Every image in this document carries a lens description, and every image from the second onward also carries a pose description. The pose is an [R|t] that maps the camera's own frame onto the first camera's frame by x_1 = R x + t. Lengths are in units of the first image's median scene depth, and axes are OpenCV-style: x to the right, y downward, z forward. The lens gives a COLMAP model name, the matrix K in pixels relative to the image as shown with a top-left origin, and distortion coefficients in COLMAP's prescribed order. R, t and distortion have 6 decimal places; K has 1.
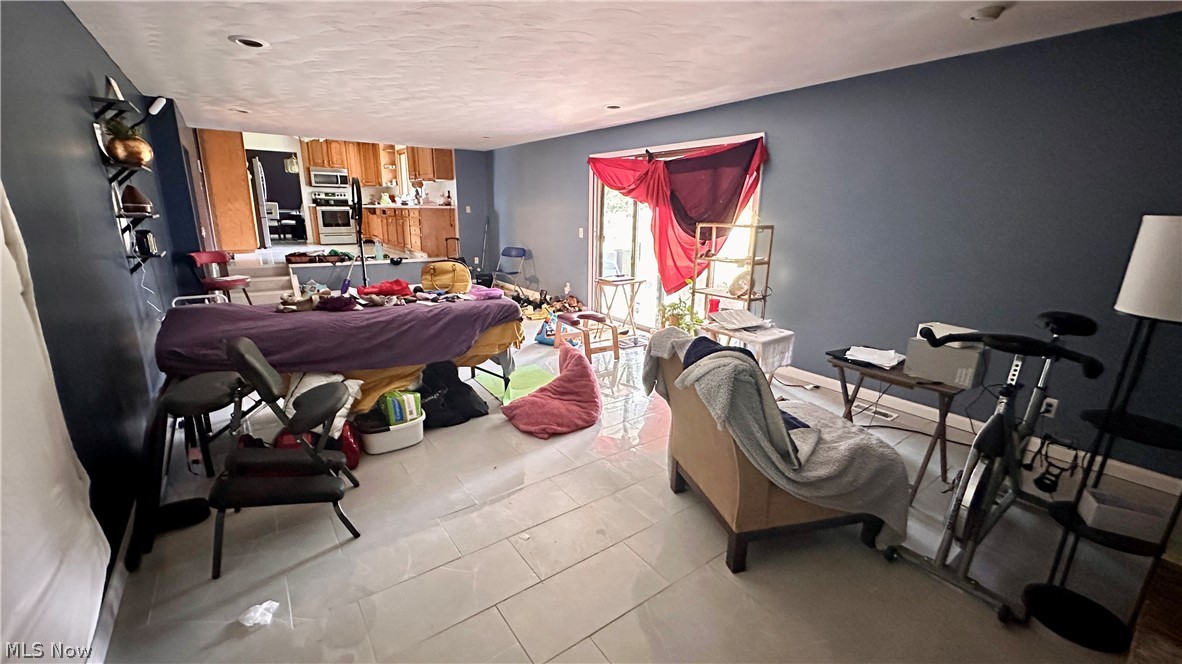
lens RADIAL K [[474.1, 0, 591.0], [0, 474.1, 332.0], [0, 0, 1]] dist [-0.007351, 0.000776]
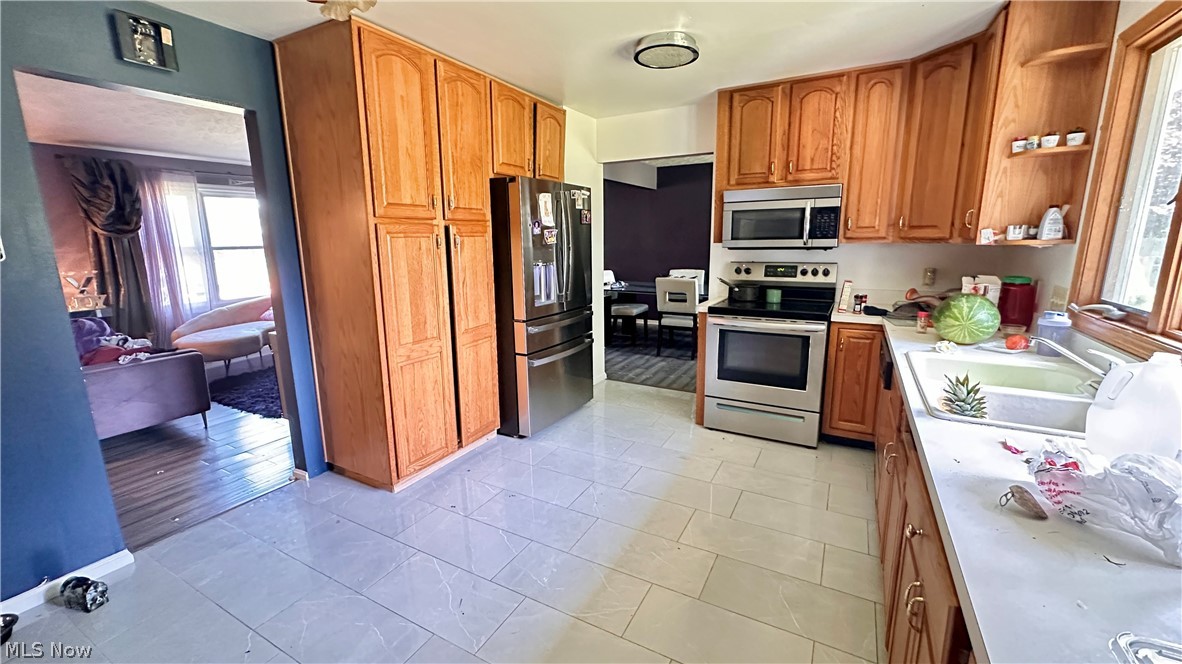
lens RADIAL K [[474.1, 0, 591.0], [0, 474.1, 332.0], [0, 0, 1]] dist [-0.007351, 0.000776]
pose [[0.421390, 0.154533, -0.893616, -0.320082], [-0.209237, 0.975356, 0.070002, -0.249424], [0.882412, 0.157479, 0.443339, 0.763689]]
